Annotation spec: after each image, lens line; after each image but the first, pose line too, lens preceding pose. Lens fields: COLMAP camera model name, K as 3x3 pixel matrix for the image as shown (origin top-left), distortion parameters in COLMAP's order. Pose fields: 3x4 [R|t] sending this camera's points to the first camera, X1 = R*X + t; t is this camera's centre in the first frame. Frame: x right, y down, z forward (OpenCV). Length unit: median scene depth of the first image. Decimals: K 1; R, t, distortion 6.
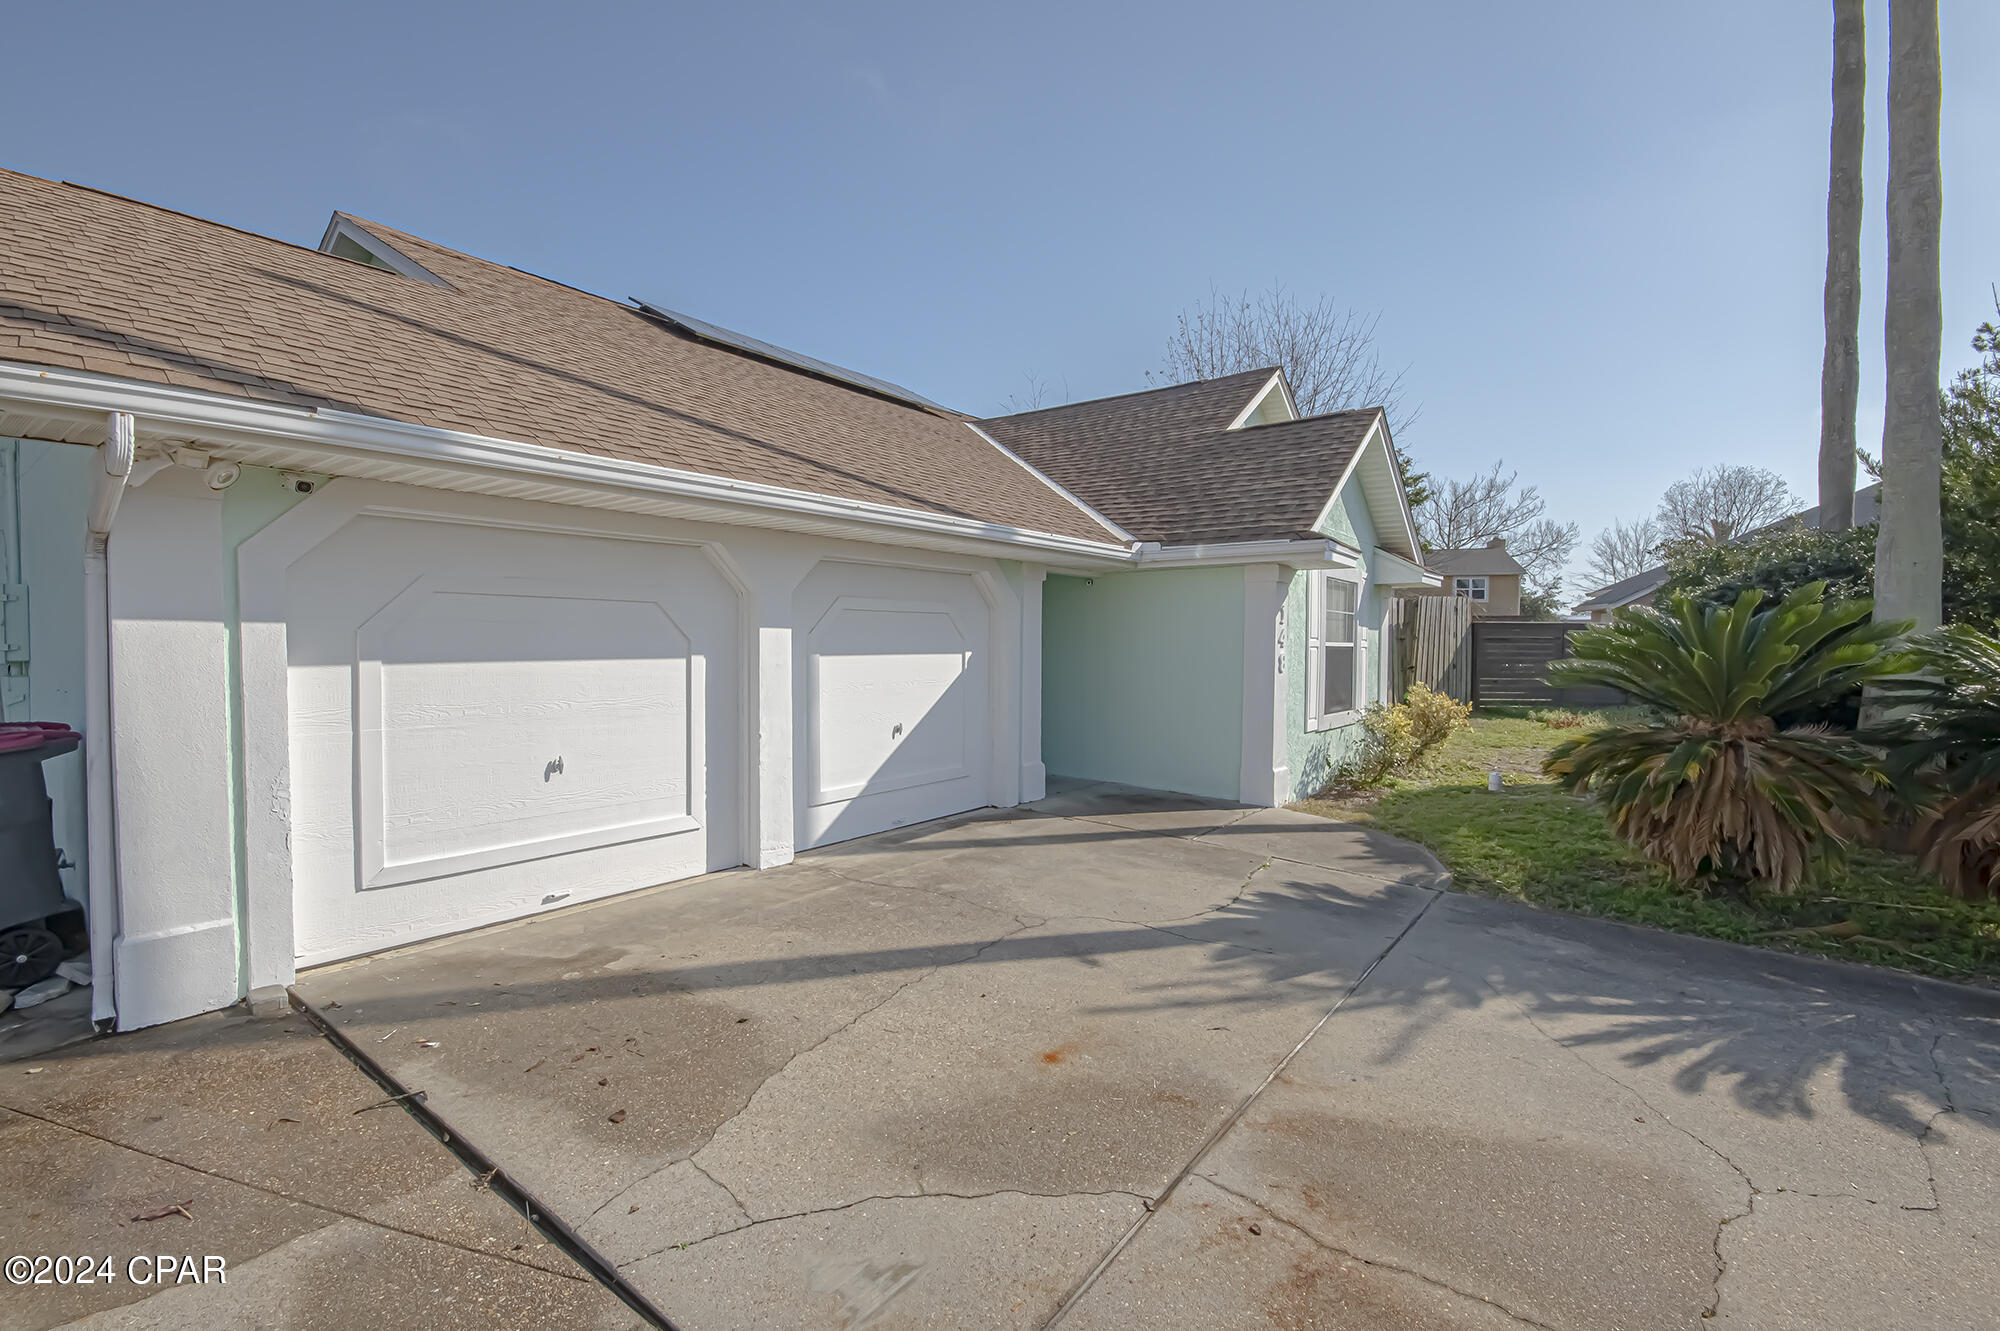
lens RADIAL K [[876.2, 0, 1020.1], [0, 876.2, 658.6], [0, 0, 1]] dist [0.018886, -0.016932]
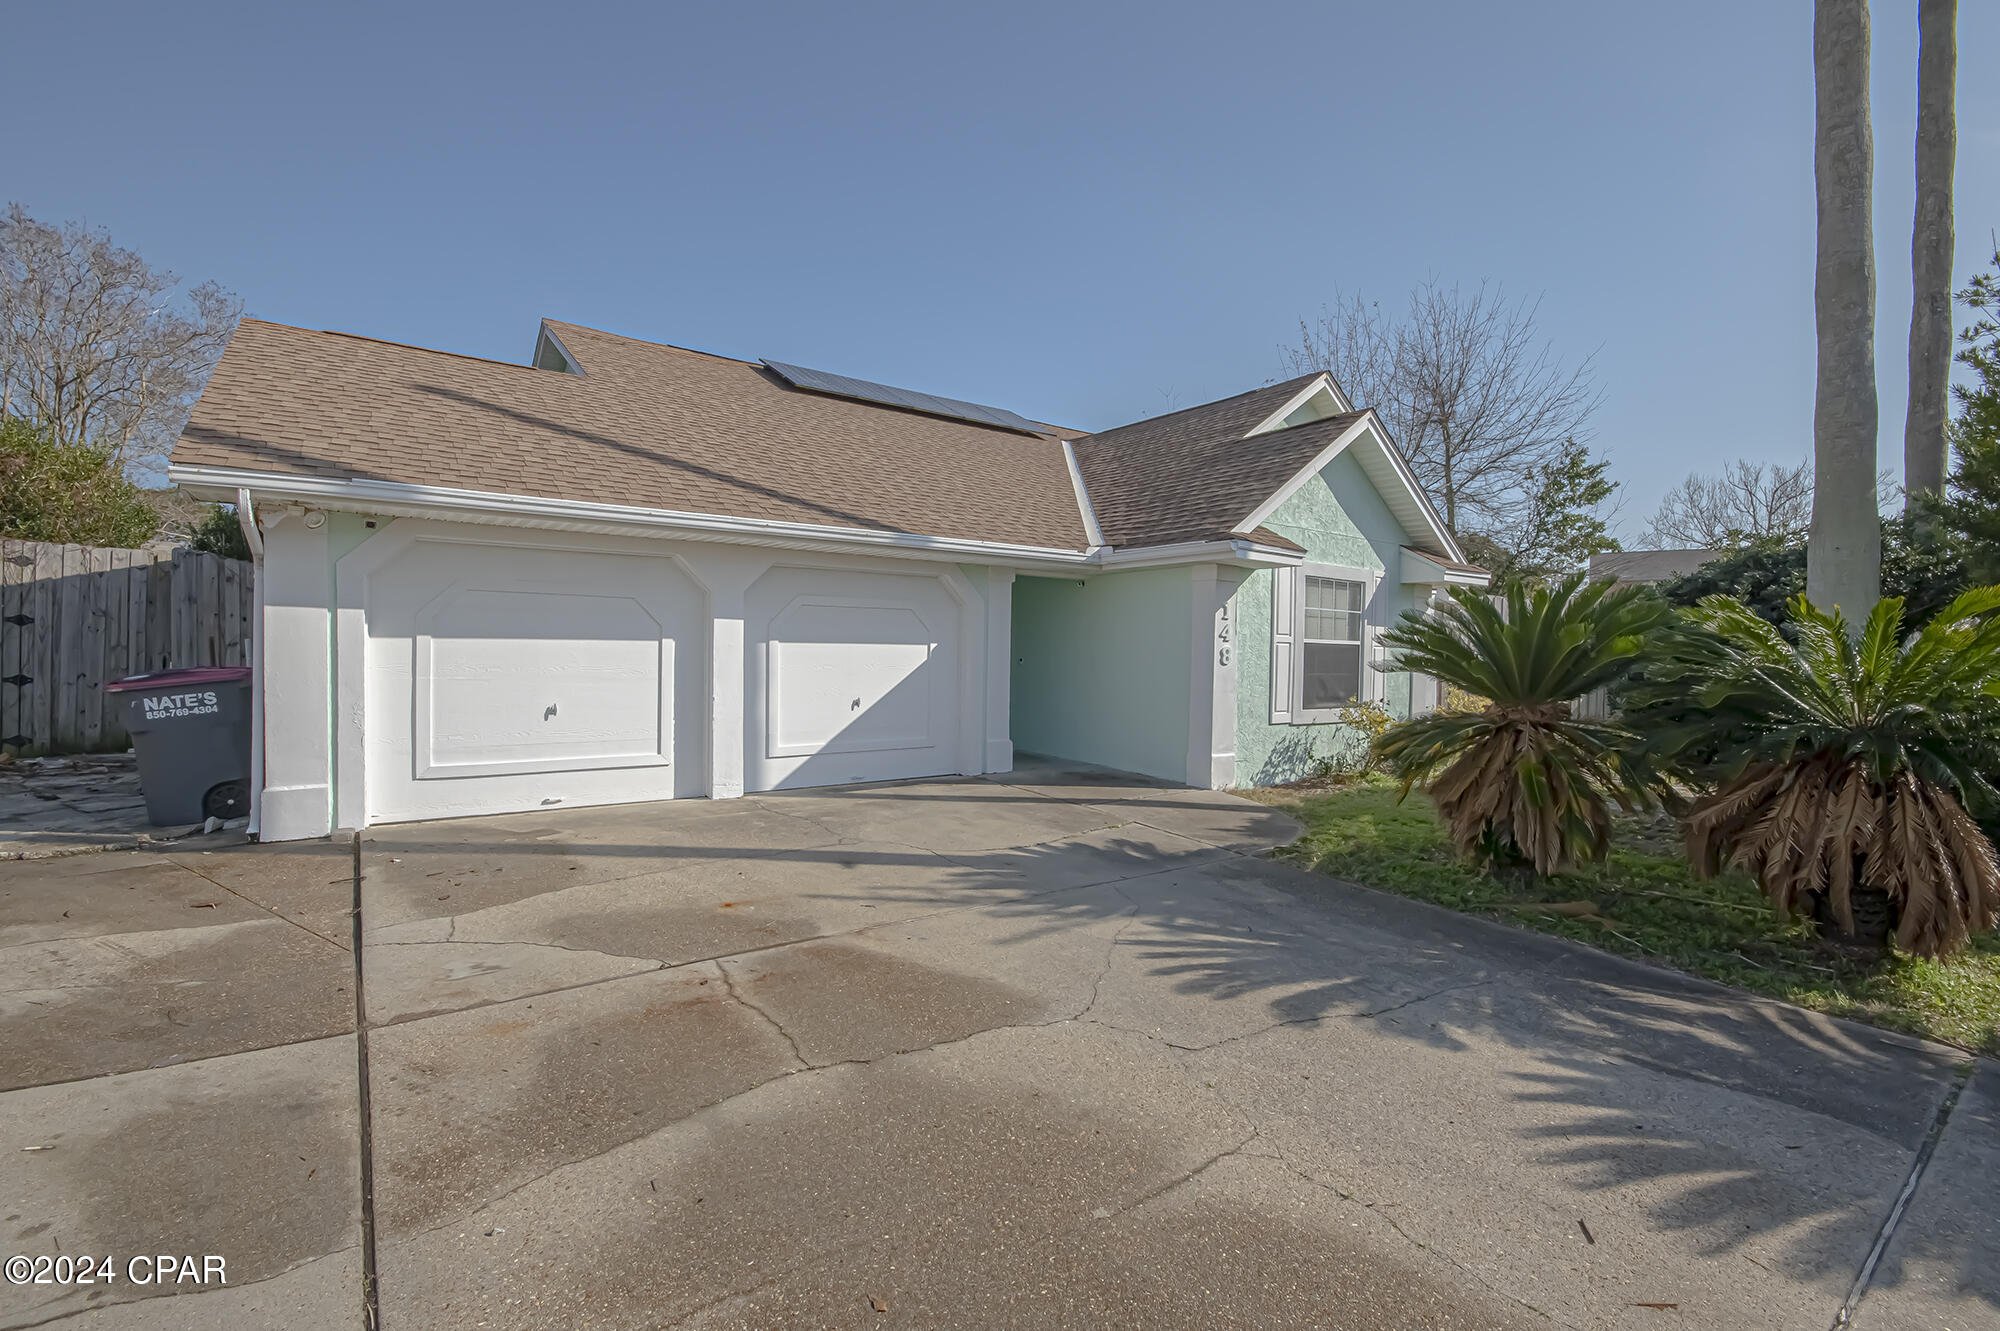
lens RADIAL K [[874.9, 0, 1017.1], [0, 874.9, 666.8], [0, 0, 1]] dist [0.011911, -0.012626]
pose [[0.959393, 0.014985, -0.281675, 0.601875], [-0.015605, 0.999878, 0.000042, 0.037296], [0.281641, 0.004355, 0.959510, -0.167929]]
